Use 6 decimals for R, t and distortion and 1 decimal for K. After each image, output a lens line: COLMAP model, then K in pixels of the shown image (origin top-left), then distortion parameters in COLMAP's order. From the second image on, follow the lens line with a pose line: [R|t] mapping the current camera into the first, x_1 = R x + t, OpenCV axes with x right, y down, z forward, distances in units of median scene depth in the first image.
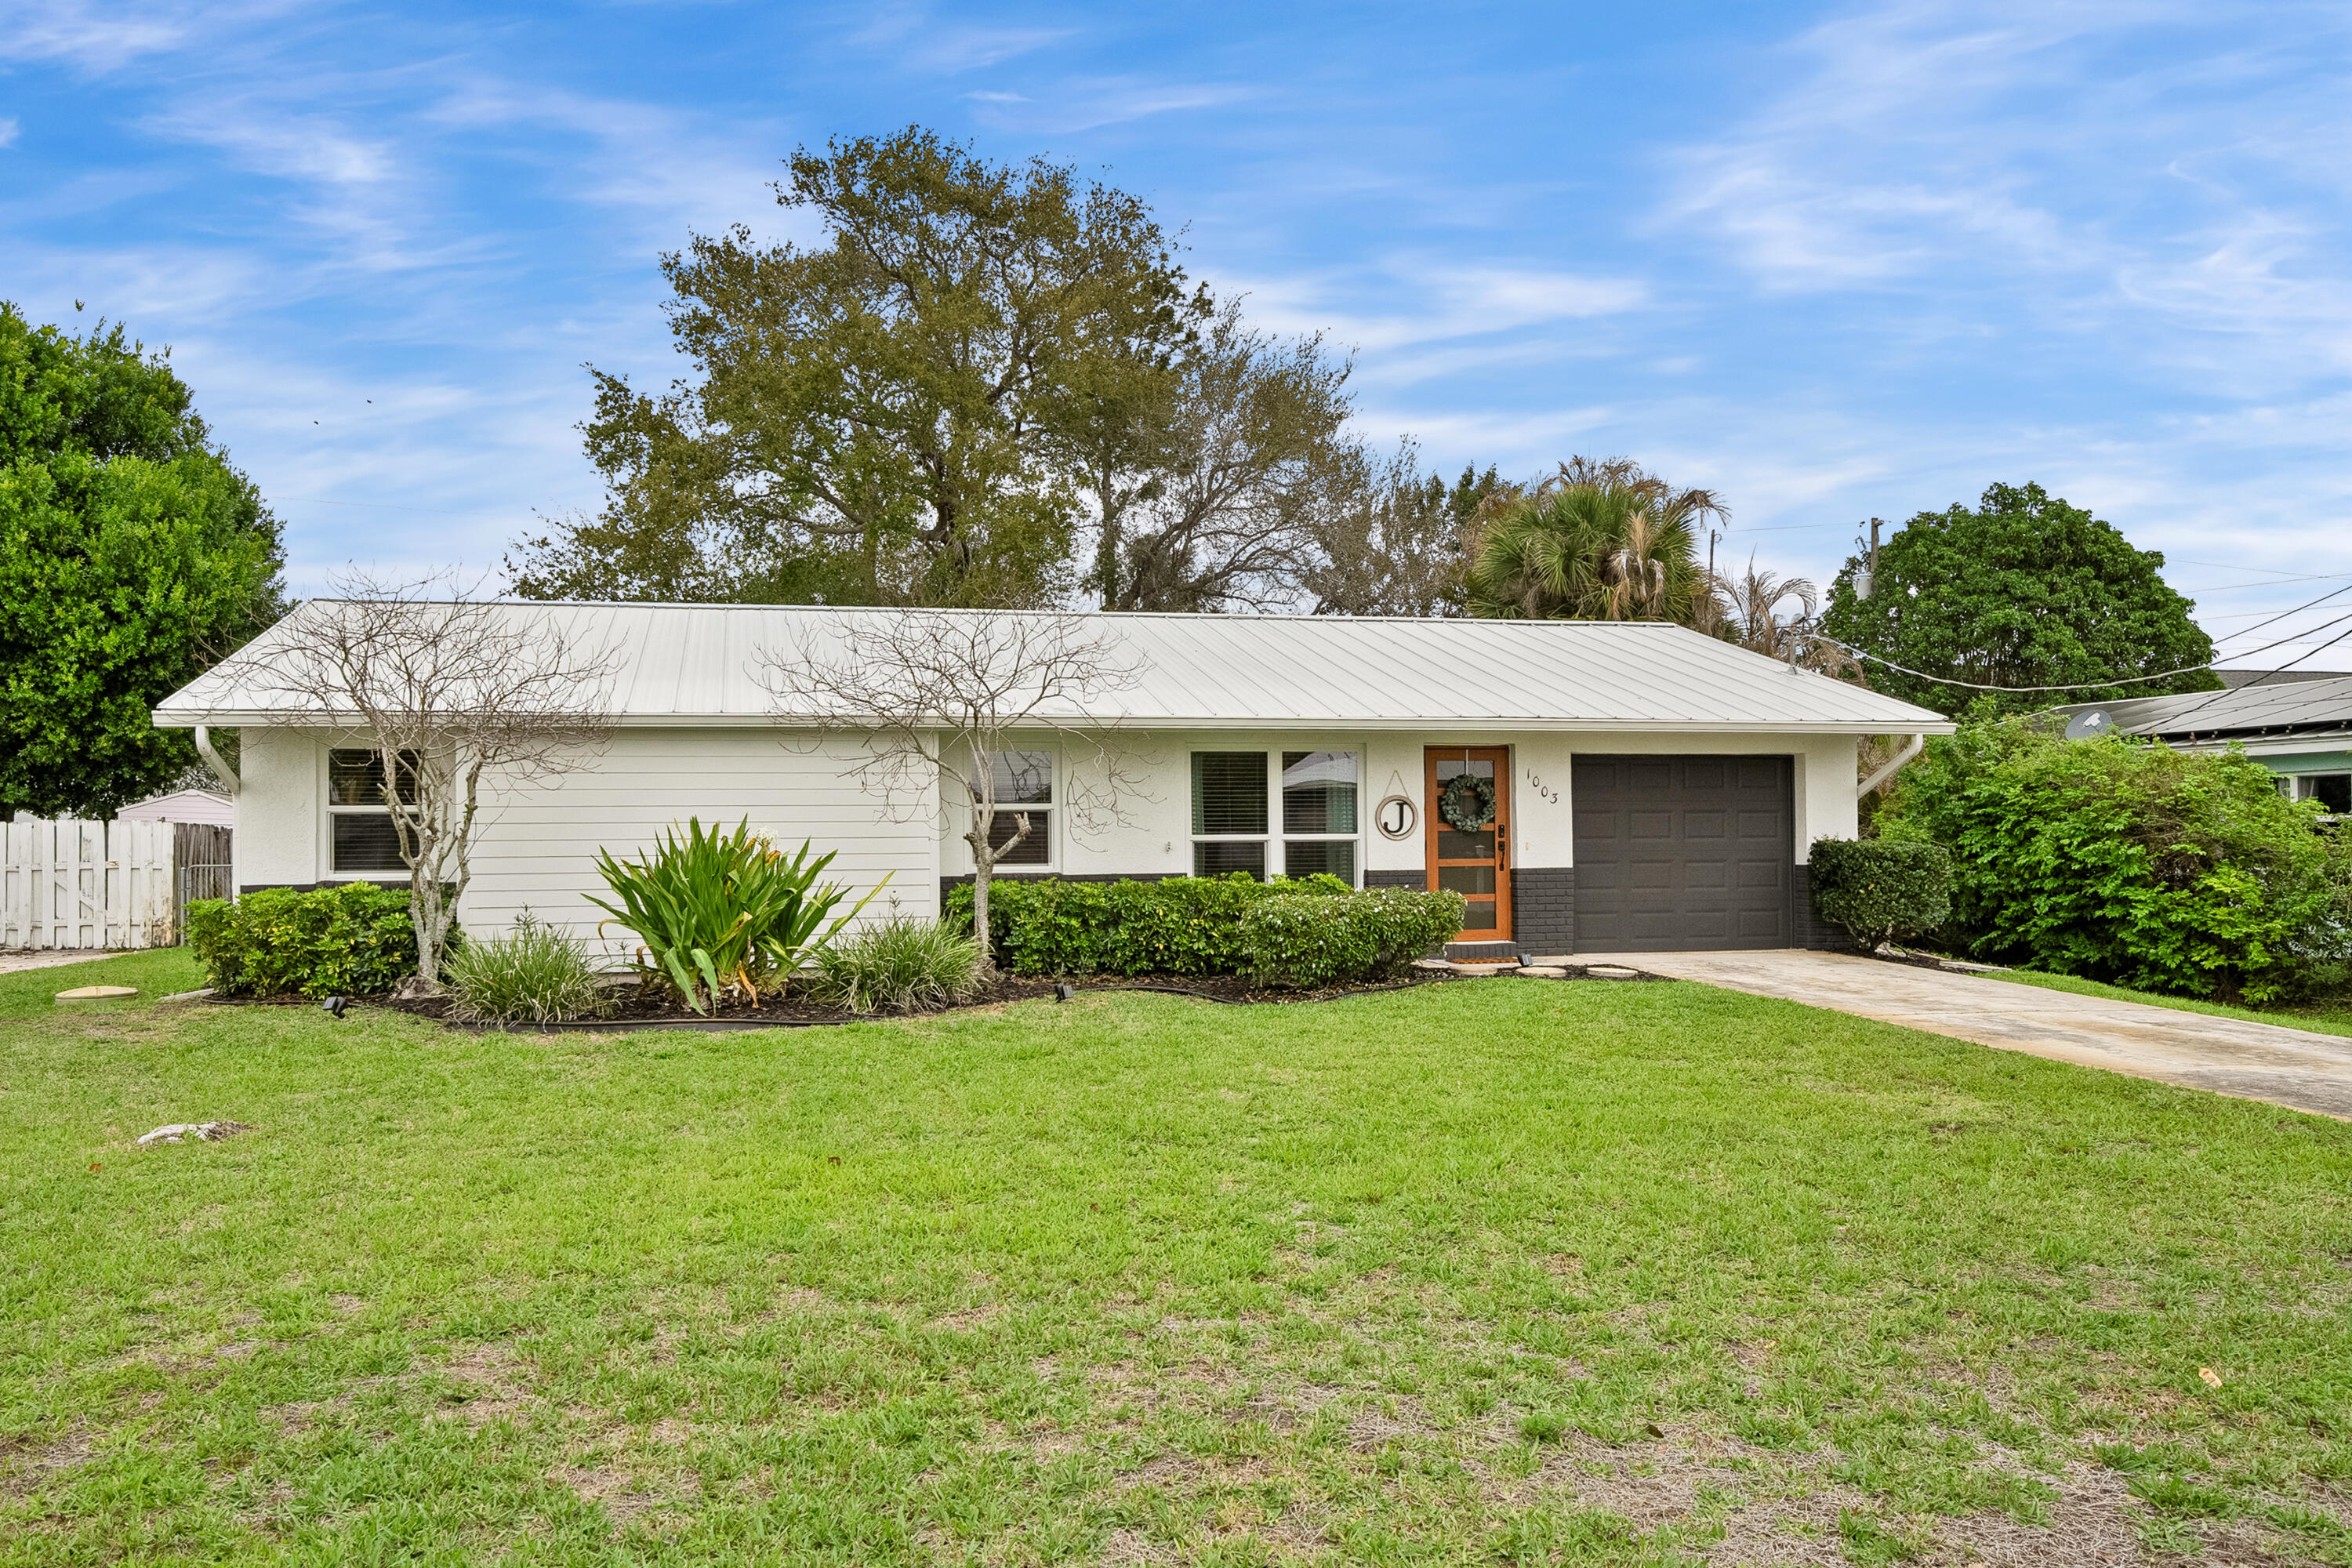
lens RADIAL K [[1779.5, 0, 1180.6], [0, 1779.5, 788.9], [0, 0, 1]] dist [-0.003651, -0.000481]
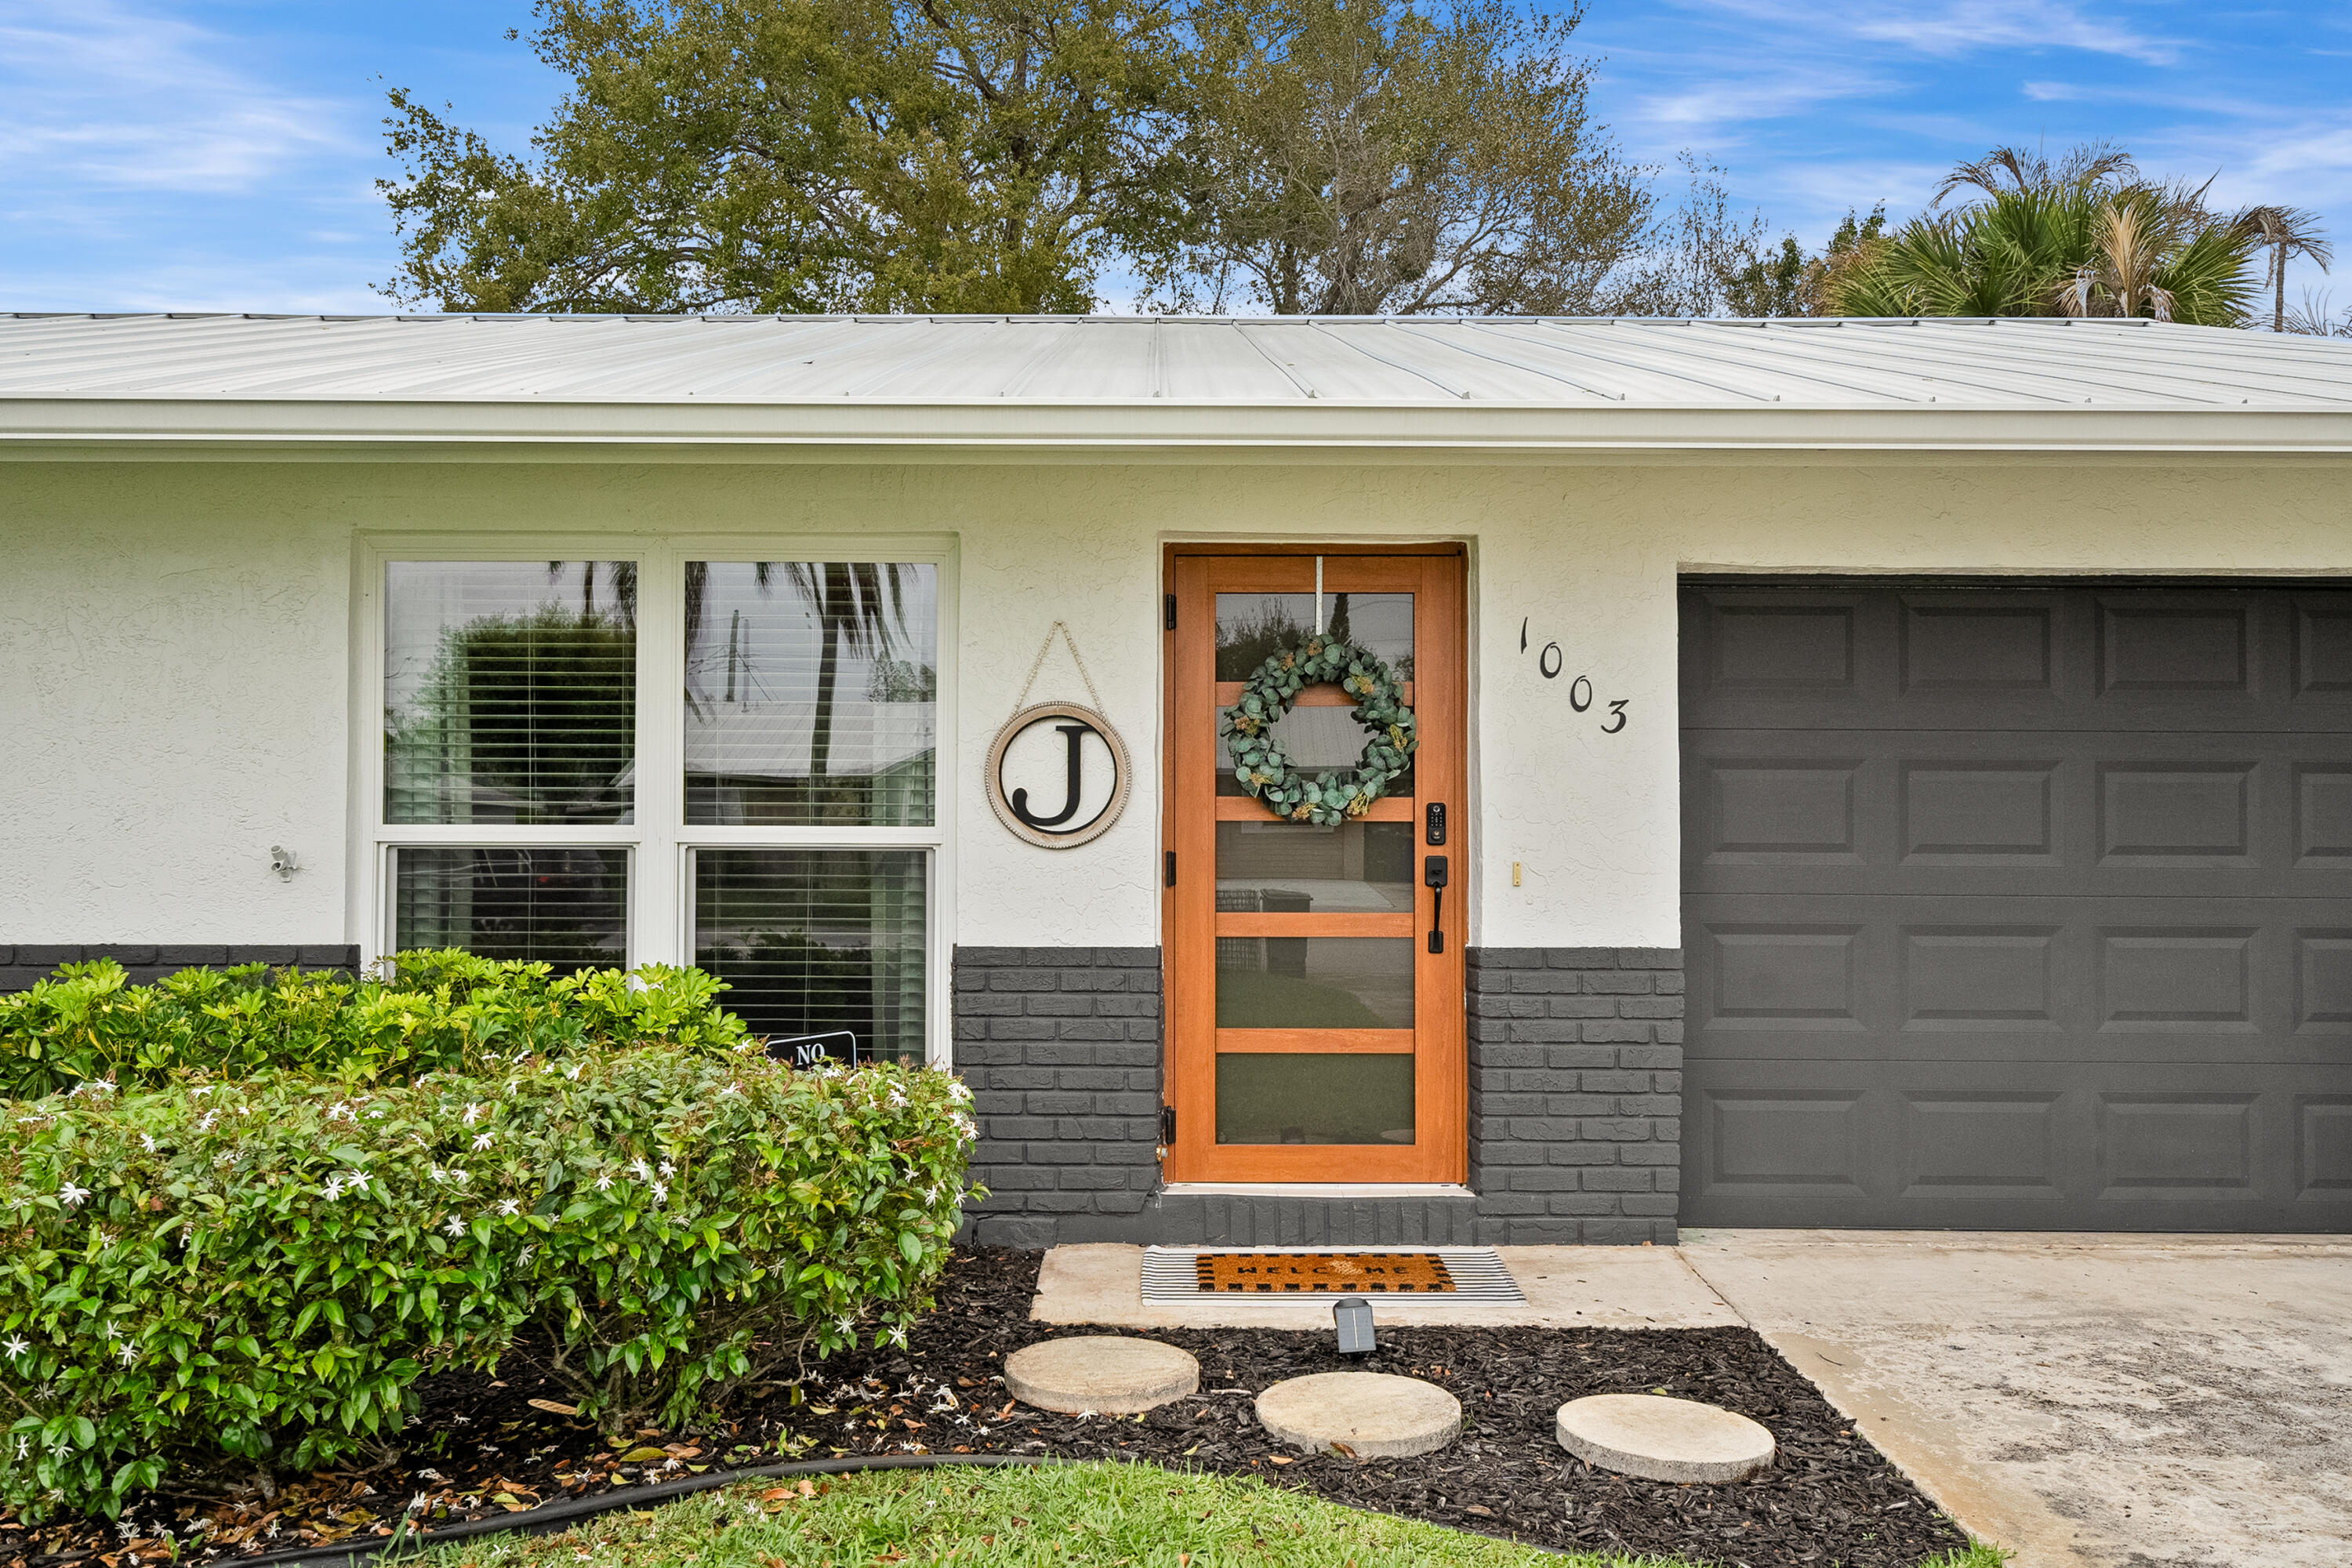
lens RADIAL K [[2073.1, 0, 1170.0], [0, 2073.1, 783.1], [0, 0, 1]] dist [0.046719, 0.013459]
pose [[0.978318, 0.007730, -0.206963, 0.209630], [-0.007002, 0.999966, 0.004252, 0.015638], [0.206989, -0.002710, 0.978340, 0.642767]]
